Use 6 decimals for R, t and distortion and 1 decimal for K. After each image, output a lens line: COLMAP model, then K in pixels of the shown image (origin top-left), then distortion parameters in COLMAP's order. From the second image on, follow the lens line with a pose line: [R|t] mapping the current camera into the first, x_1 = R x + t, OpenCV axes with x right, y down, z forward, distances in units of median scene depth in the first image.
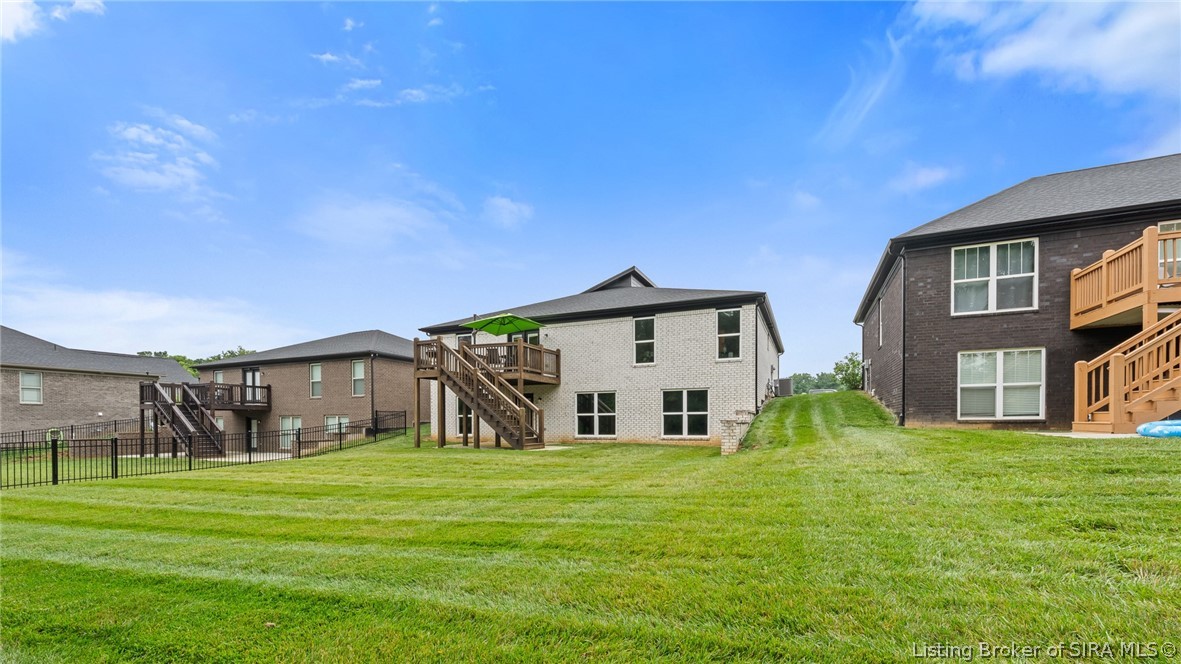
lens RADIAL K [[508.2, 0, 568.7], [0, 508.2, 431.8], [0, 0, 1]] dist [-0.001104, 0.000007]
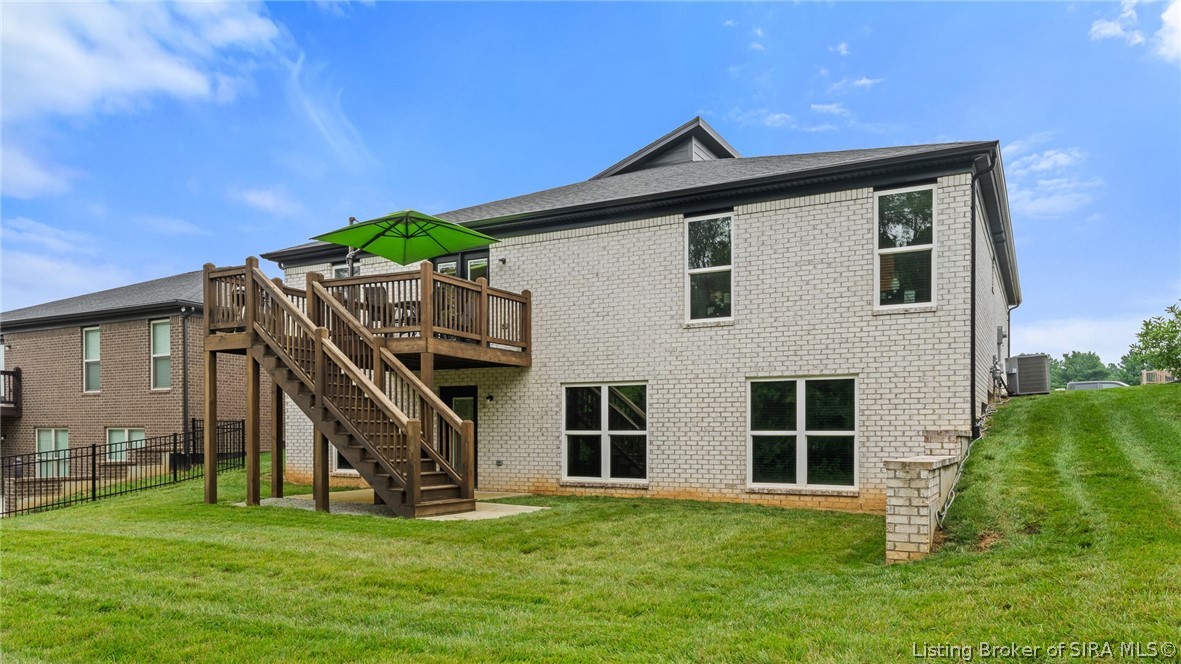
lens RADIAL K [[804.7, 0, 591.1], [0, 804.7, 427.4], [0, 0, 1]] dist [0.000404, 0.001287]
pose [[0.998000, 0.007176, -0.062811, 0.091949], [-0.008800, 0.999633, -0.025619, -0.021834], [0.062604, 0.026121, 0.997697, 0.301299]]
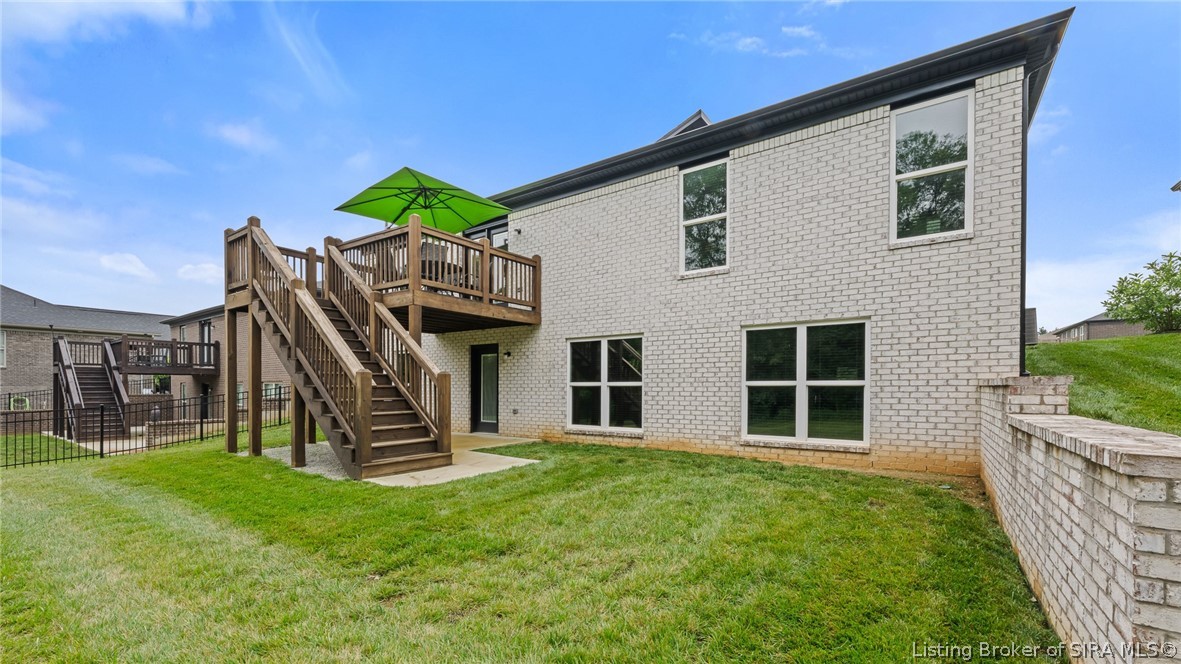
lens RADIAL K [[491.7, 0, 585.8], [0, 491.7, 399.1], [0, 0, 1]] dist [-0.001849, -0.000316]
pose [[0.983930, 0.008071, -0.178372, 0.127140], [-0.006346, 0.999927, 0.010238, -0.026232], [0.178442, -0.008942, 0.983910, 0.572083]]
